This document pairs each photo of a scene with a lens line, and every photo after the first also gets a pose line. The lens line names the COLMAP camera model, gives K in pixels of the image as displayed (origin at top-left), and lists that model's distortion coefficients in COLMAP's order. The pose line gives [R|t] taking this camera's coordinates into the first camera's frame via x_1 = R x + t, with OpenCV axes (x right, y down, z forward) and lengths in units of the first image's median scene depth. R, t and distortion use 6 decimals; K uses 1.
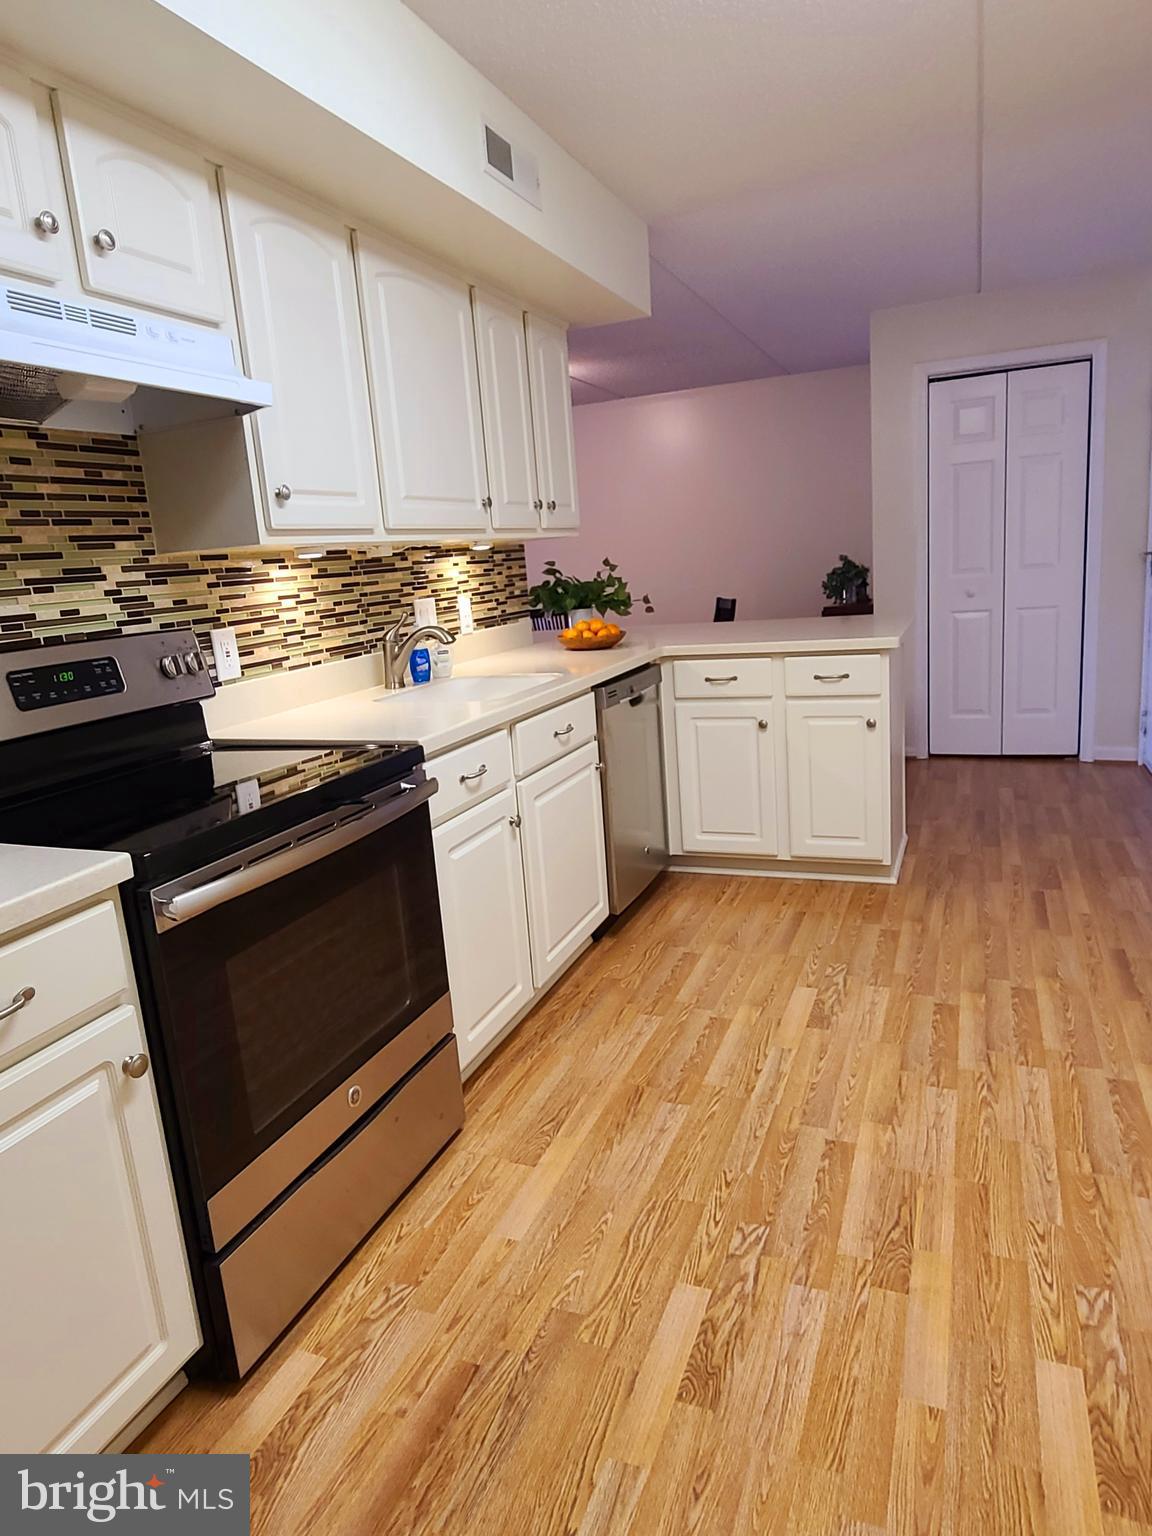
lens RADIAL K [[952.7, 0, 571.1], [0, 952.7, 761.1], [0, 0, 1]] dist [-0.000192, -0.003280]
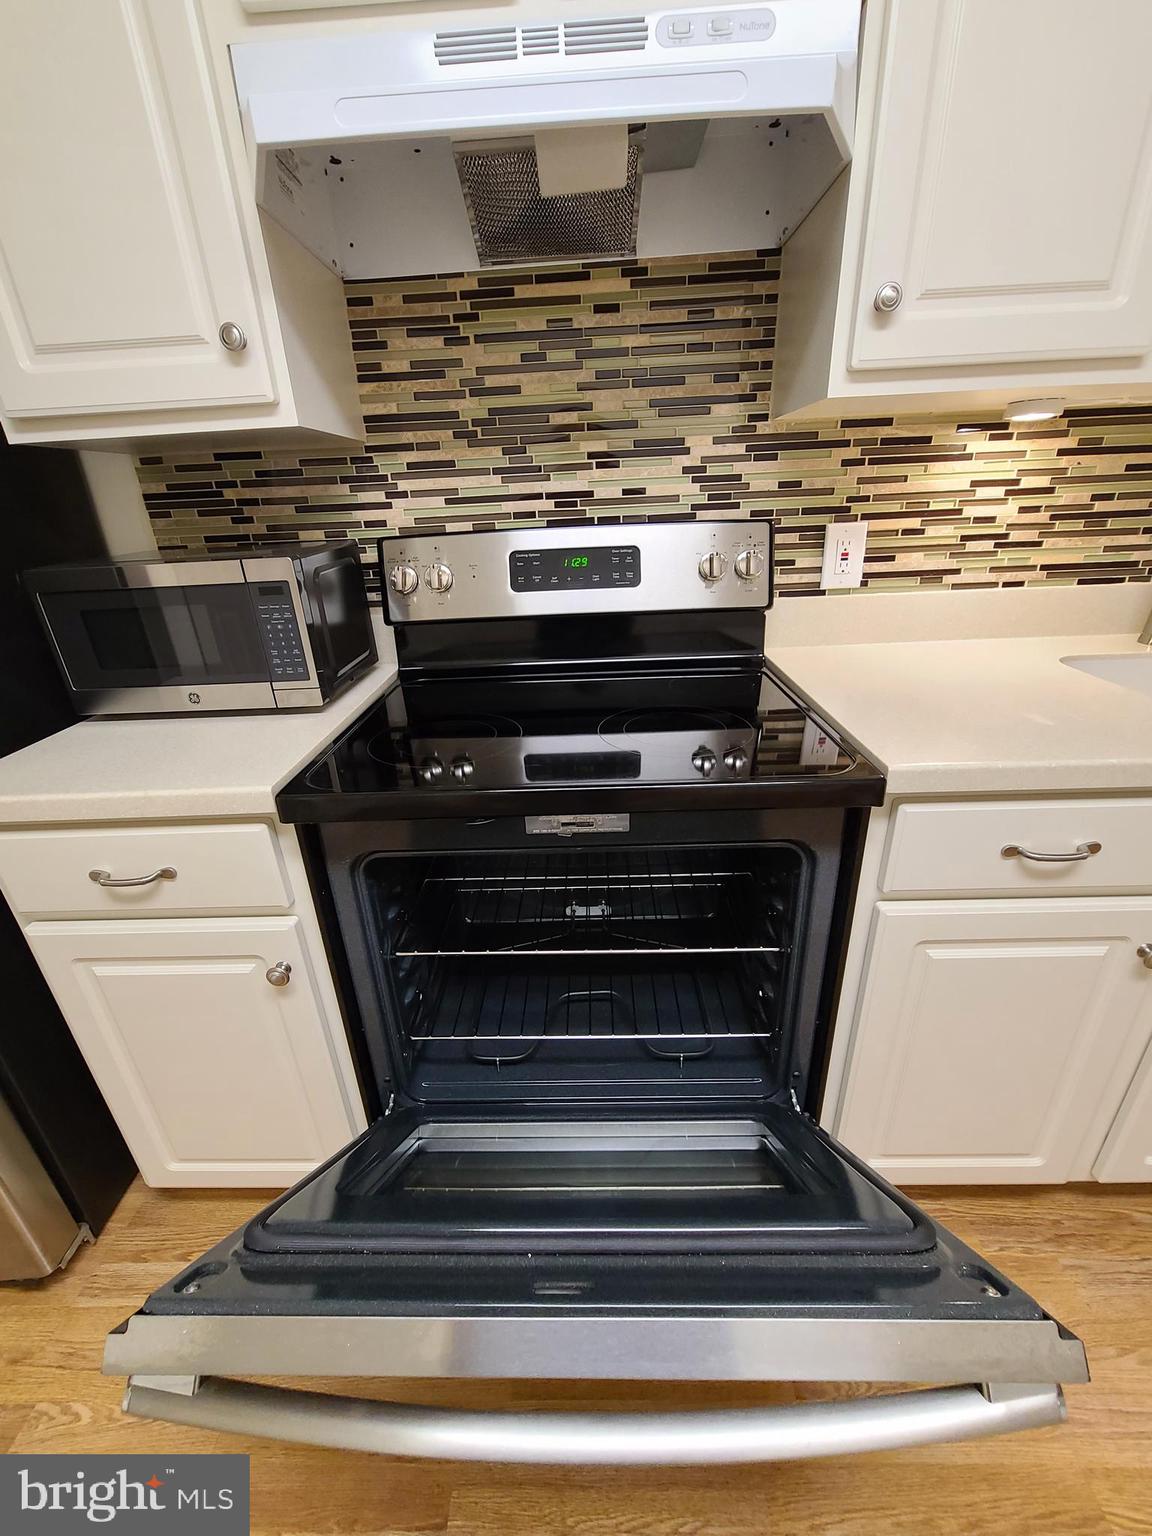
lens RADIAL K [[625.0, 0, 570.0], [0, 625.0, 770.3], [0, 0, 1]] dist [-0.002140, 0.000003]
pose [[0.365665, 0.429520, -0.825713, 0.073787], [-0.180512, 0.903034, 0.389802, -0.120834], [0.913074, 0.006514, 0.407741, 0.612698]]
